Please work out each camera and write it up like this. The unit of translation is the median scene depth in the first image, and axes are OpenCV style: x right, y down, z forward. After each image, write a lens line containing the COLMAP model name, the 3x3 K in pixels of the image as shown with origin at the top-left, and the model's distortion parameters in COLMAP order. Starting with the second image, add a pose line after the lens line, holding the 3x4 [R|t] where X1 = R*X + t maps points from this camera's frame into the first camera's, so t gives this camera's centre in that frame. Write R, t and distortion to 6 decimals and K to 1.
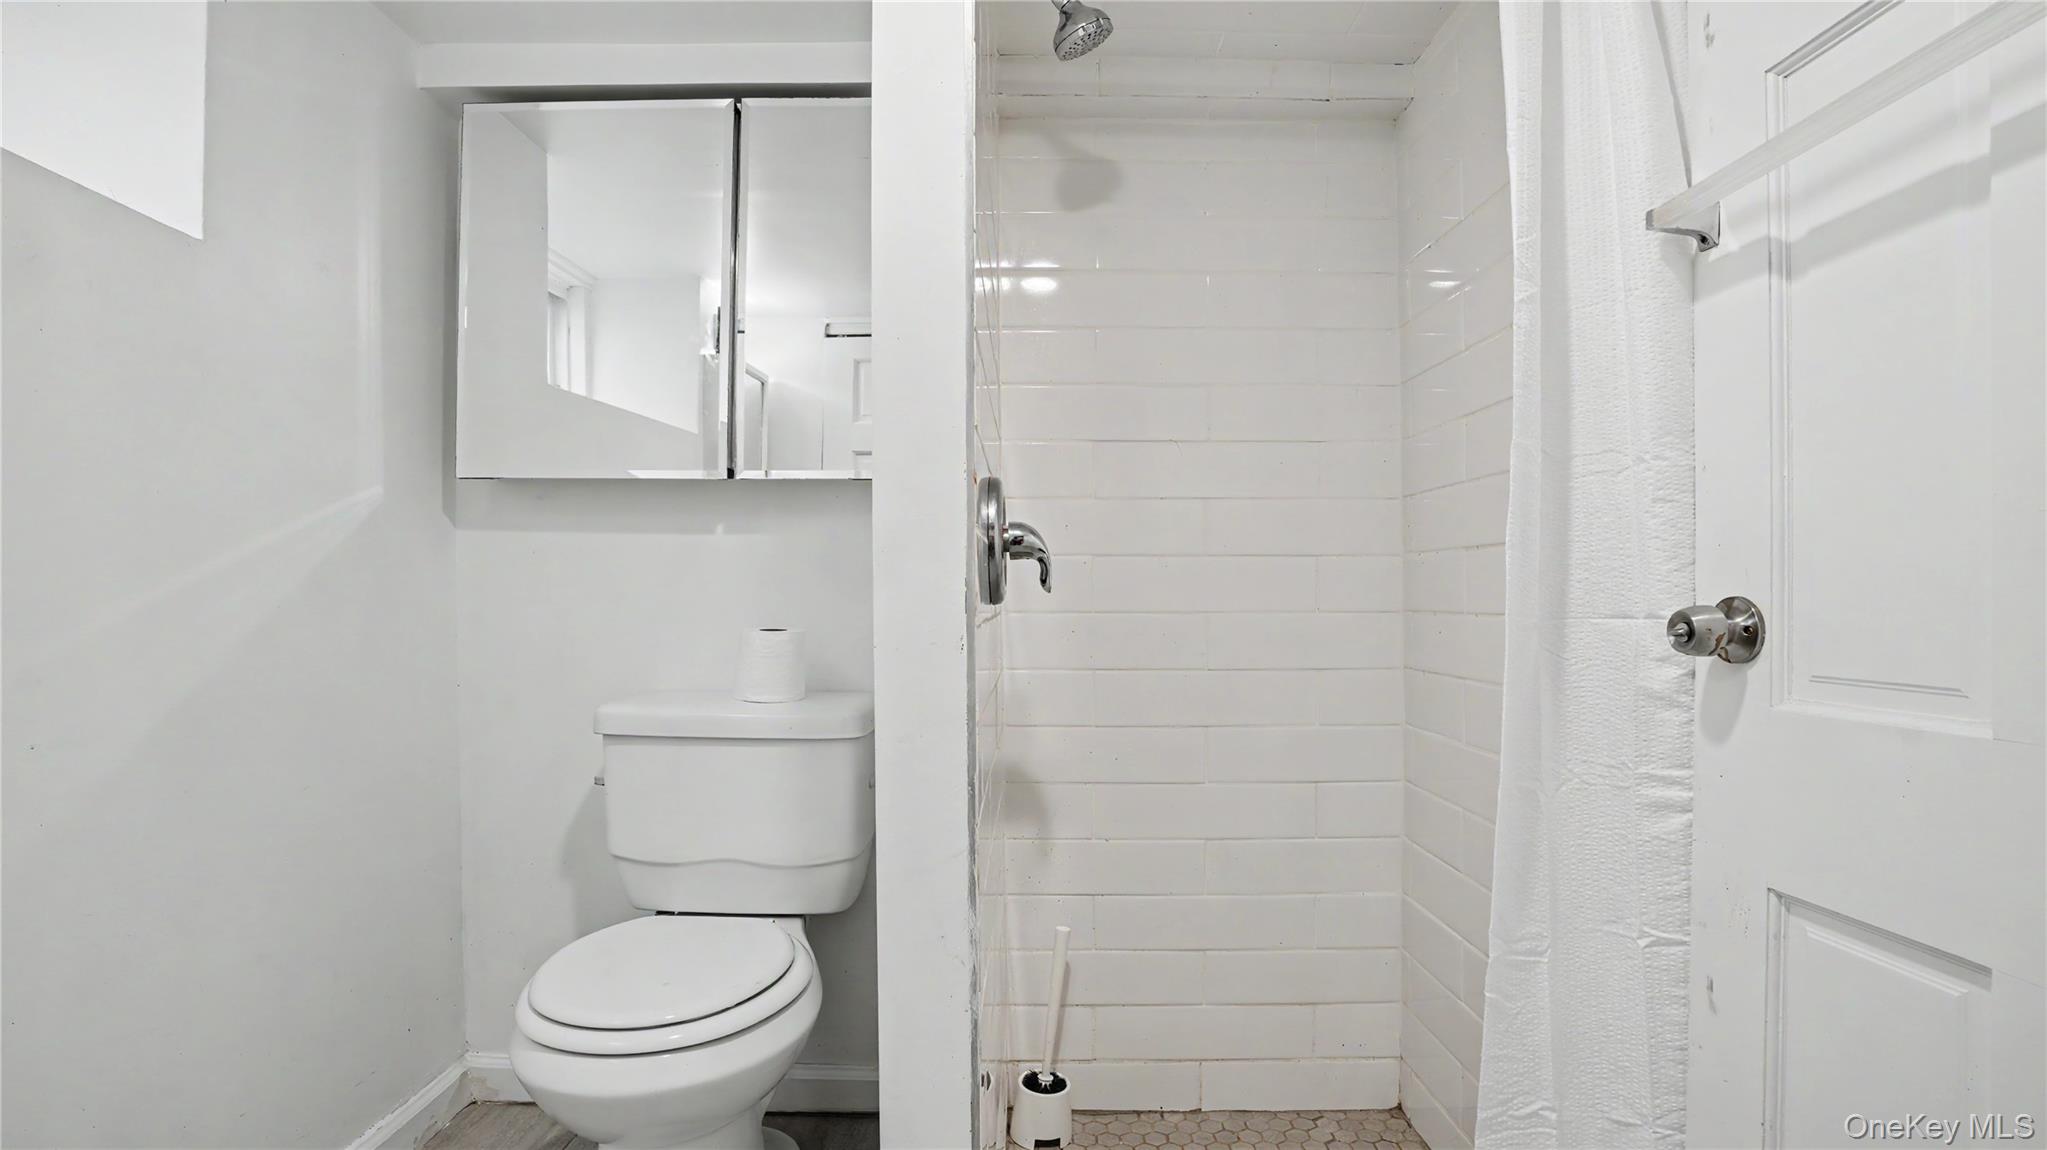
lens RADIAL K [[997.8, 0, 1023.5], [0, 997.8, 575.0], [0, 0, 1]] dist [-0.058664, 0.019767]
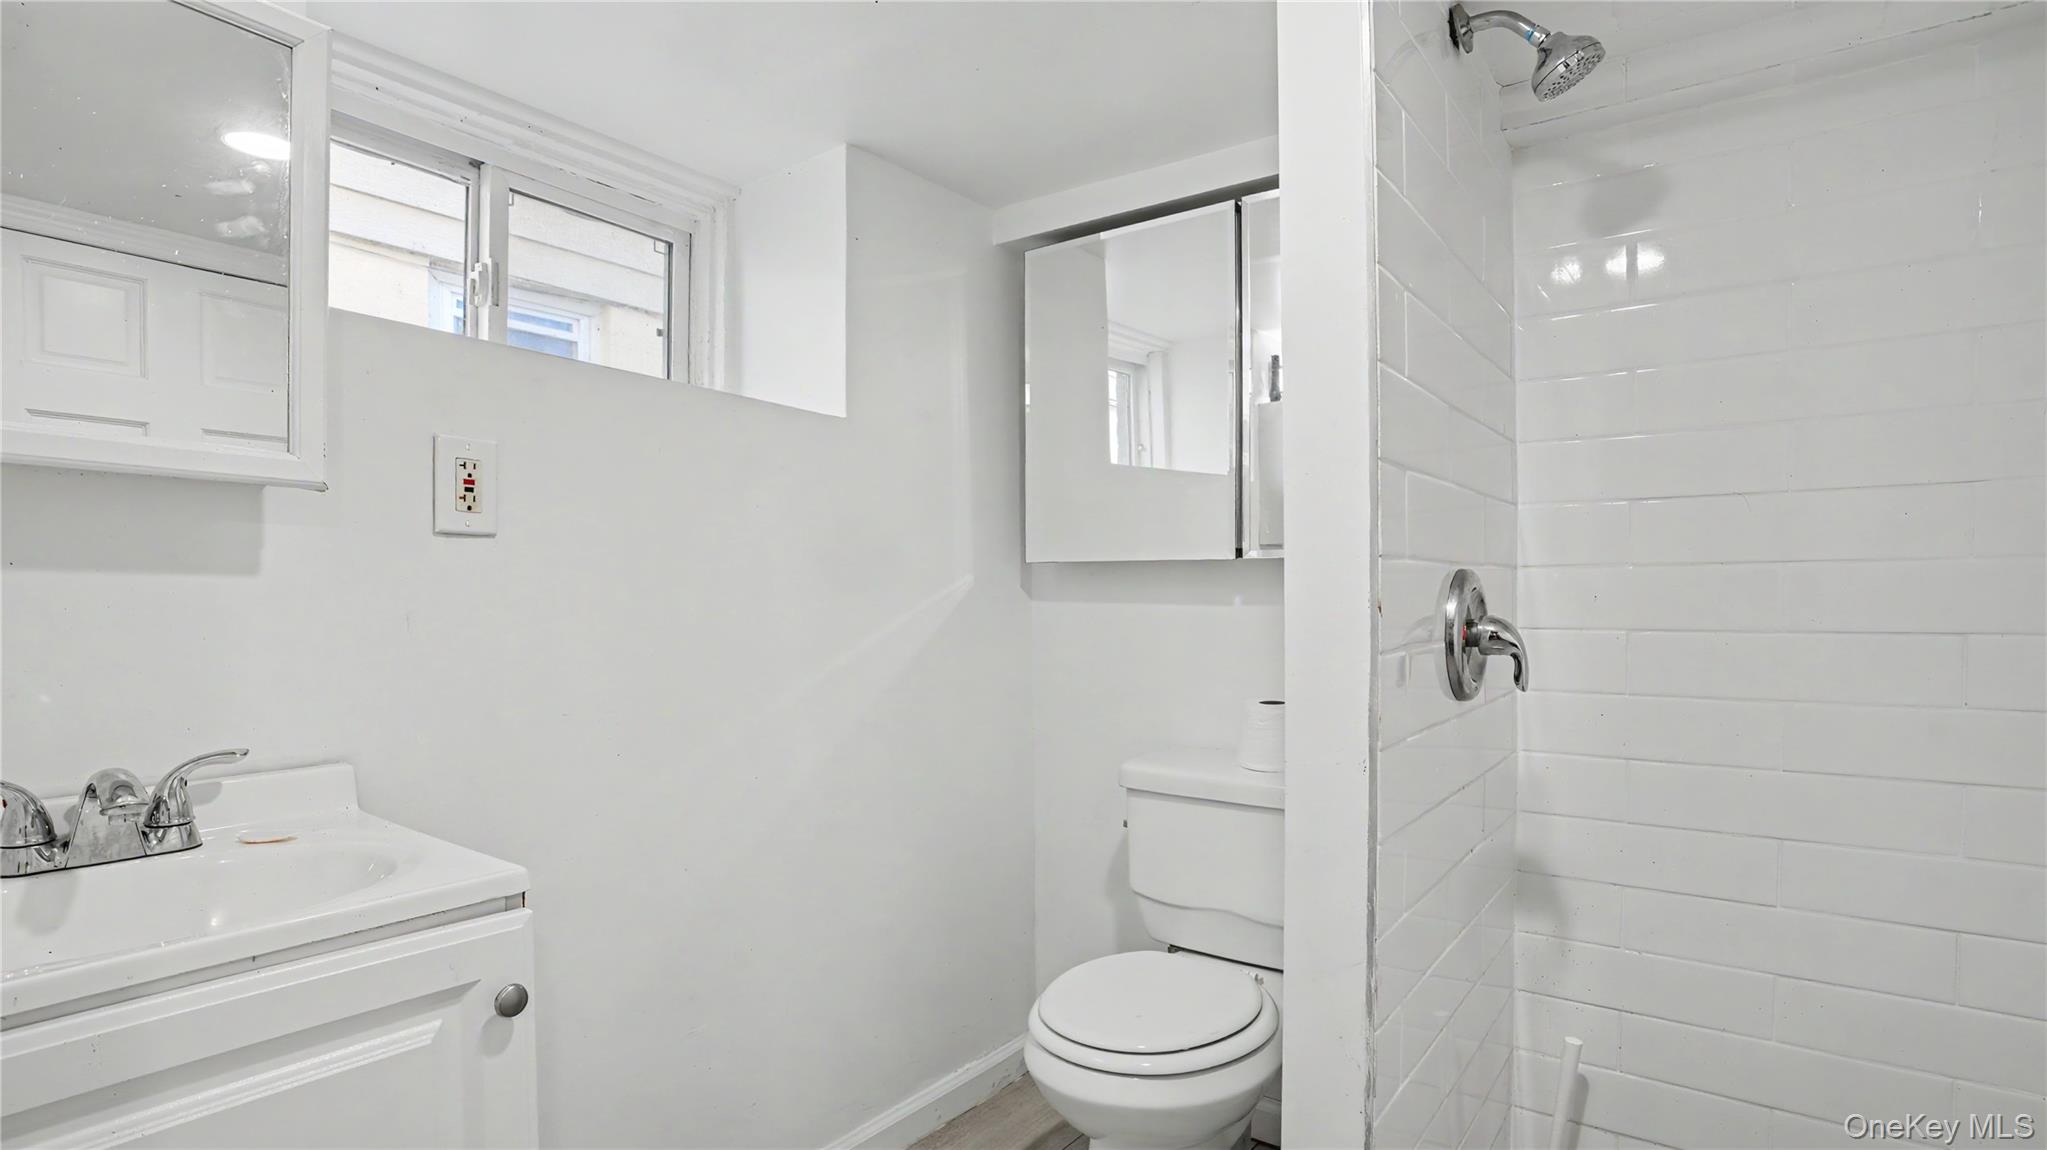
lens RADIAL K [[1042.5, 0, 1023.5], [0, 1042.5, 575.0], [0, 0, 1]] dist [-0.083903, 0.047461]
pose [[0.803031, -0.010217, -0.595849, 0.199277], [0.022226, 0.999671, 0.012813, -0.102618], [0.595522, -0.023533, 0.802994, -0.051918]]
